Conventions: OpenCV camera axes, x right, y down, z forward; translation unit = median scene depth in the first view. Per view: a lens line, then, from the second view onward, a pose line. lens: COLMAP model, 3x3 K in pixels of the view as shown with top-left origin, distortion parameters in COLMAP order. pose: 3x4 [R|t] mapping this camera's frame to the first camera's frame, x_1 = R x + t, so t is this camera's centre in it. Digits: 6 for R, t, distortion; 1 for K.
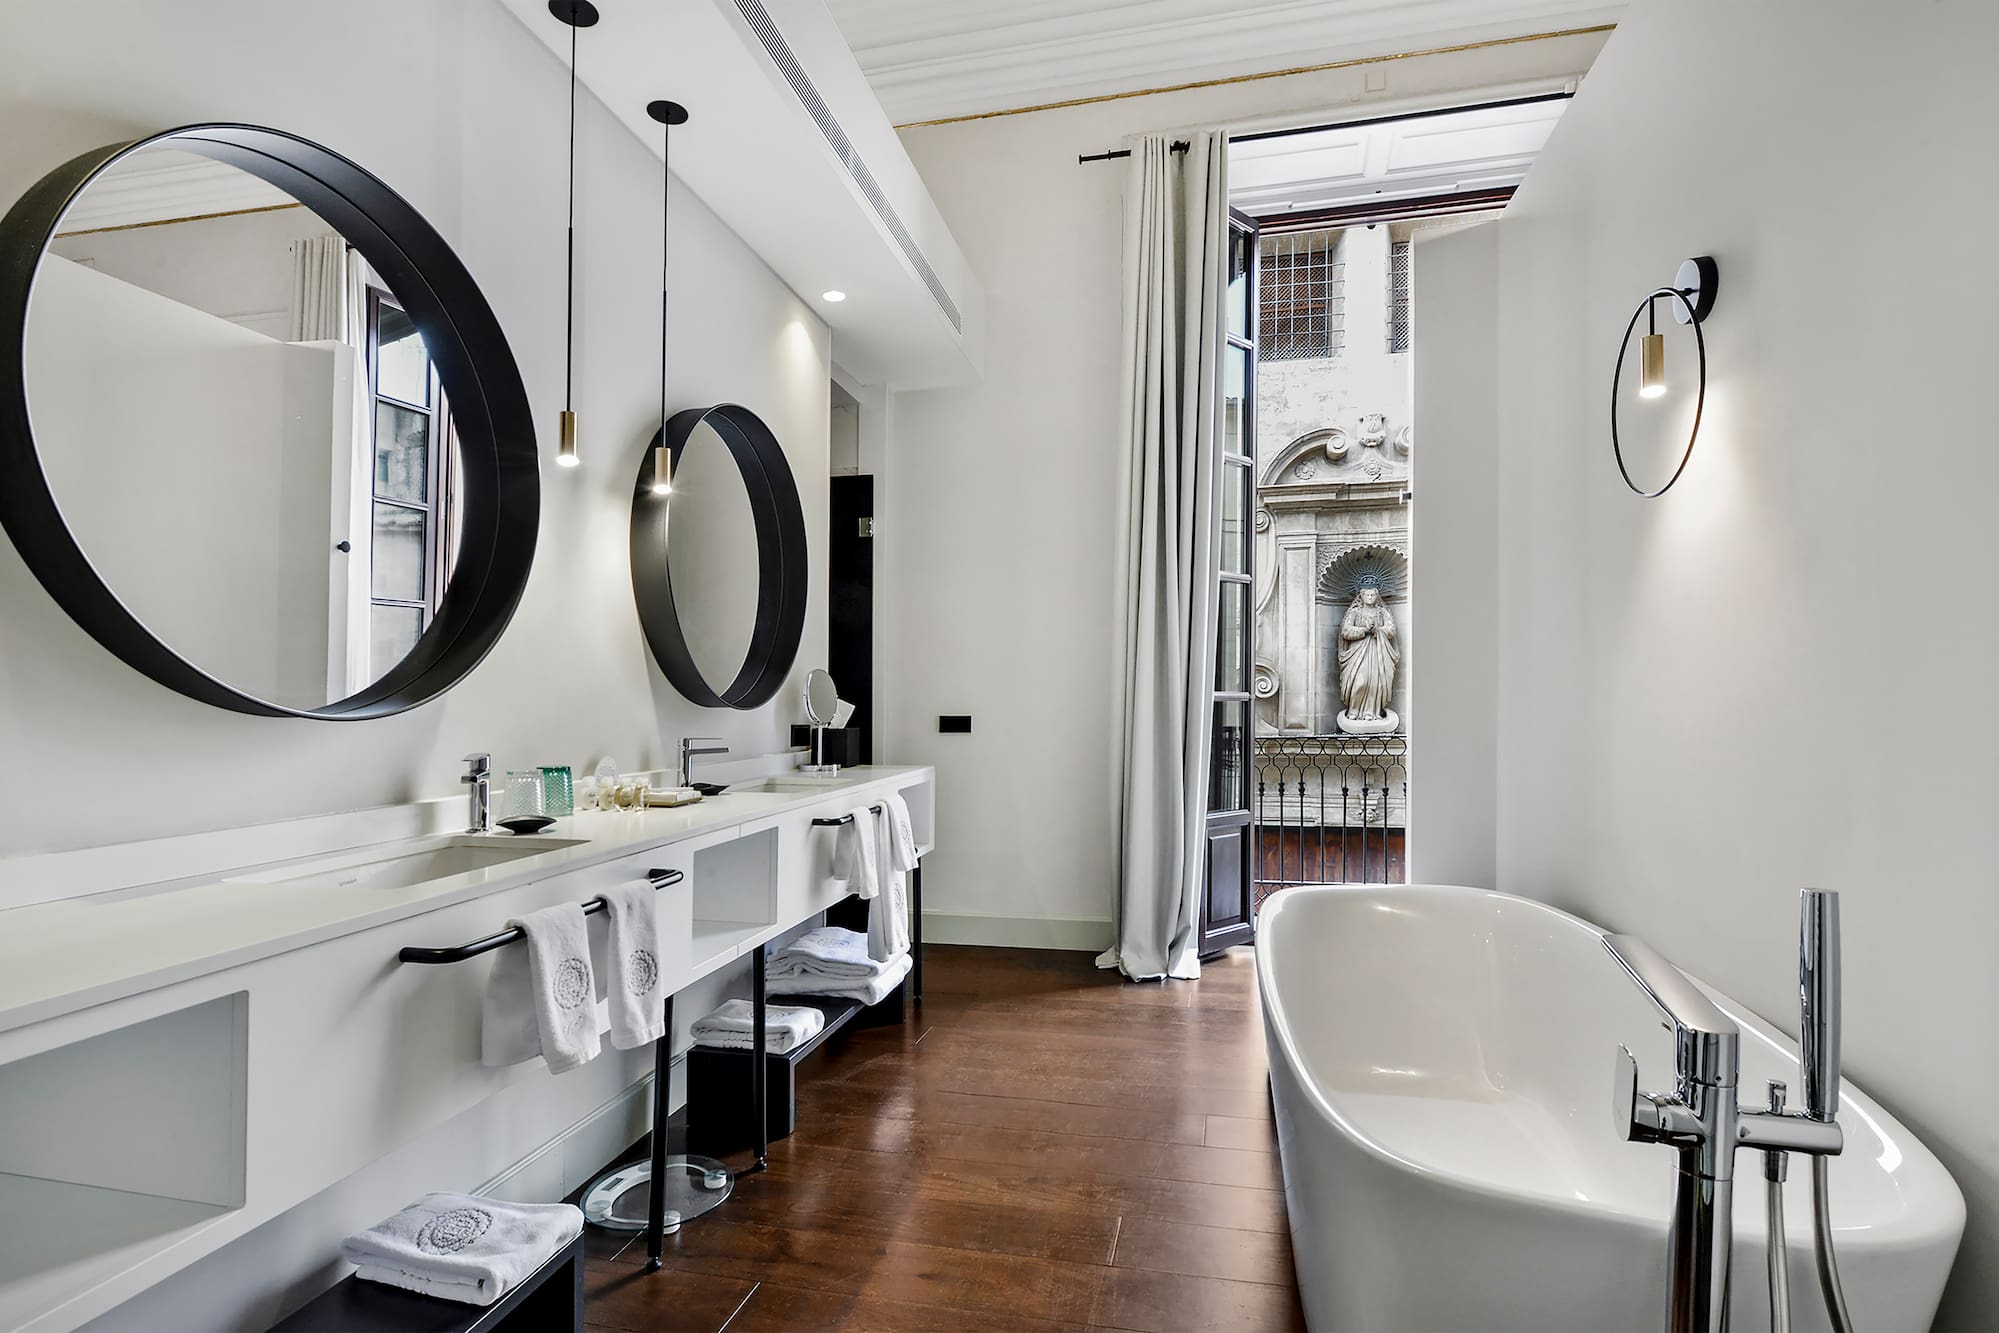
lens RADIAL K [[994.5, 0, 992.1], [0, 994.5, 700.9], [0, 0, 1]] dist [0.000966, -0.000145]
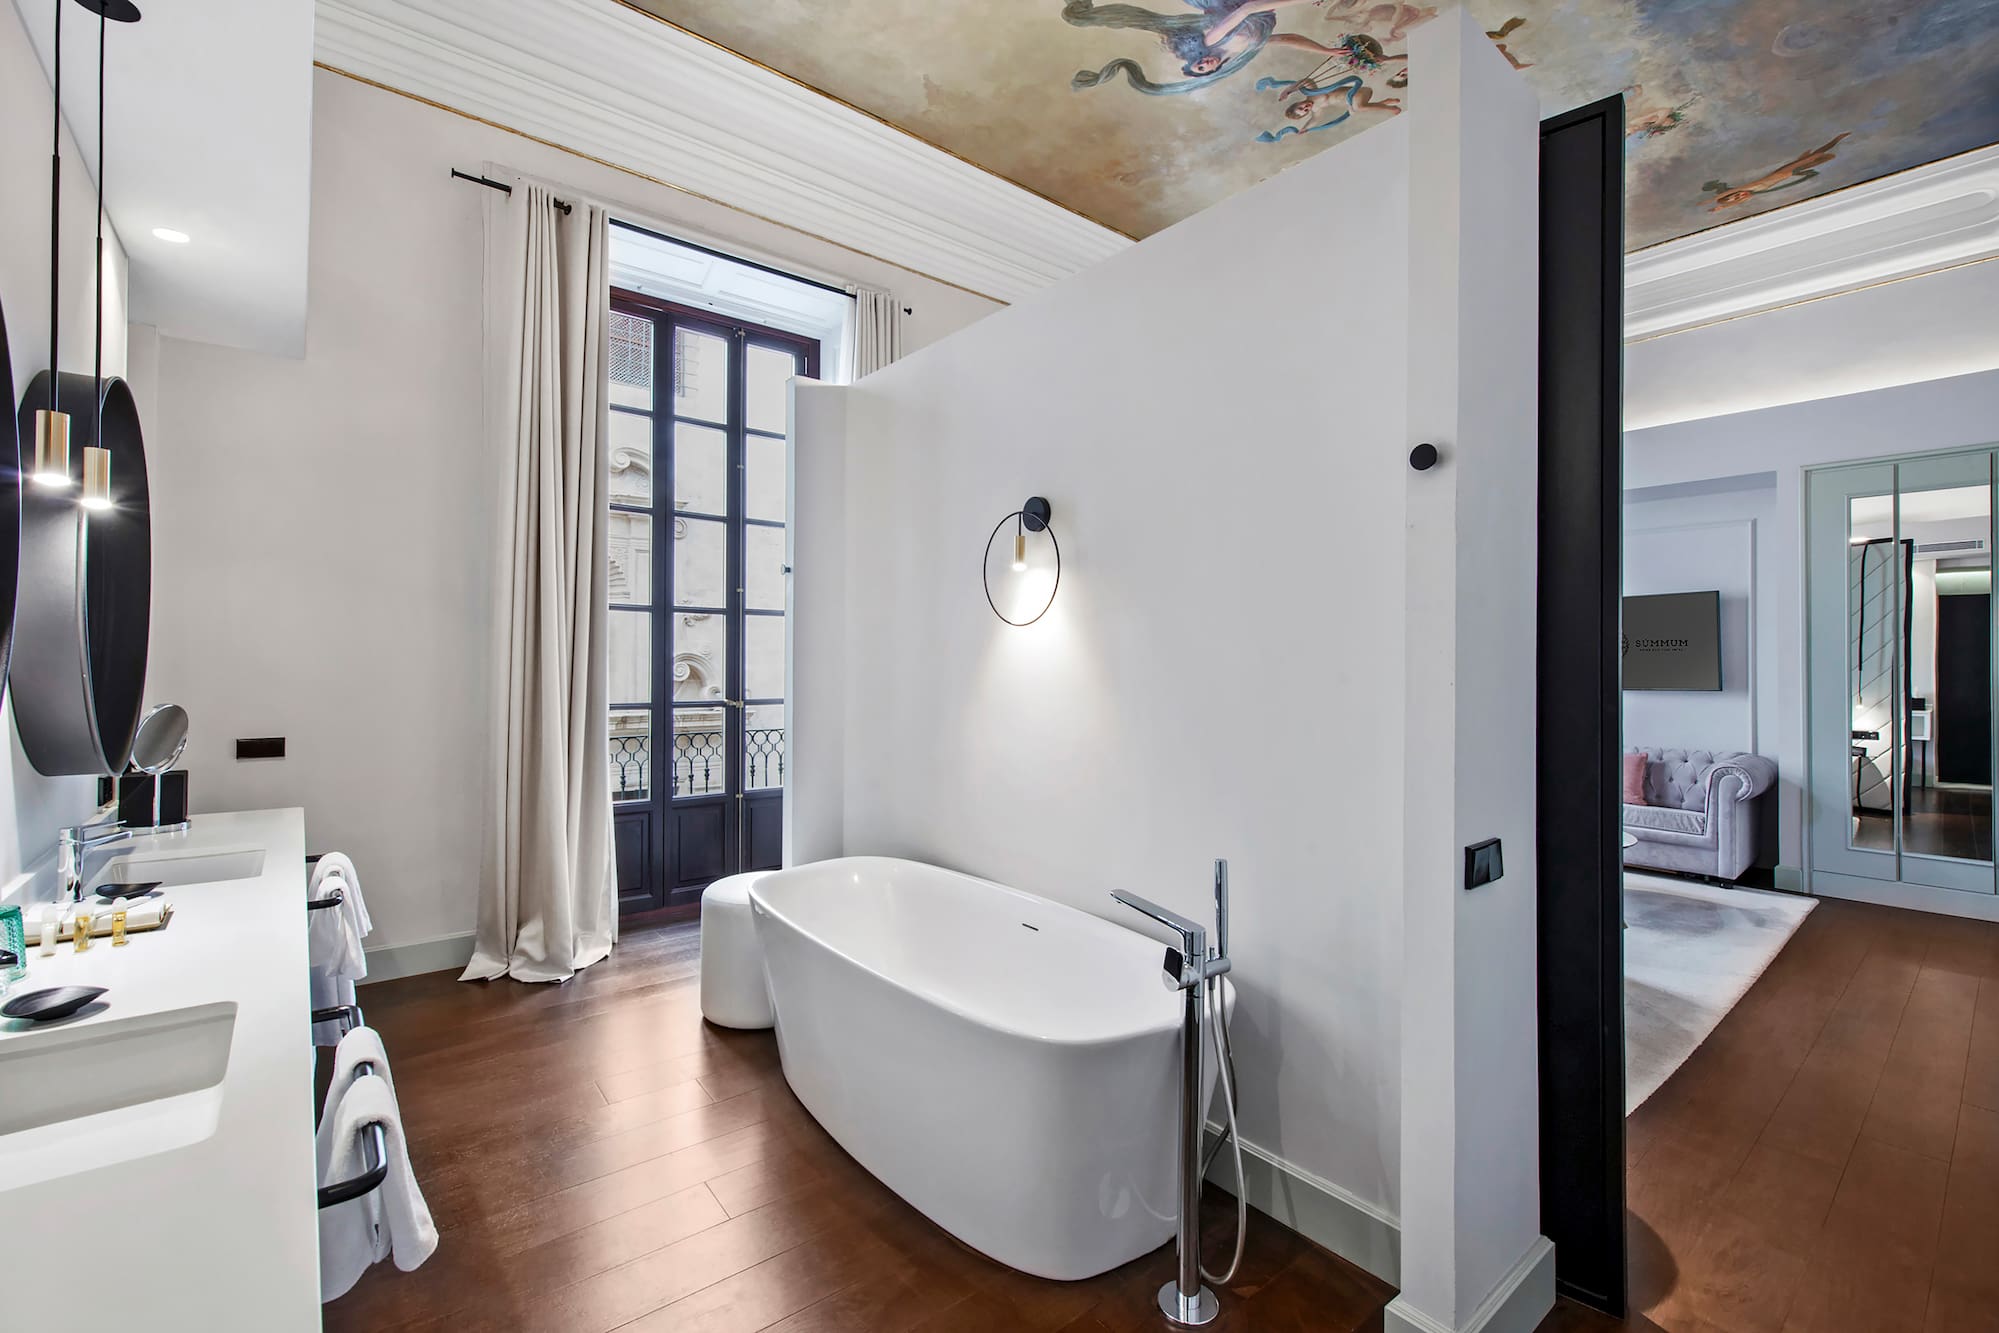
lens RADIAL K [[861.1, 0, 999.5], [0, 861.1, 666.5], [0, 0, 1]] dist [0.000422, -0.000061]
pose [[0.620895, 0.011368, 0.783811, -0.253589], [-0.011381, 0.999920, -0.005487, -0.057160], [-0.783811, -0.005514, 0.620975, 0.040041]]
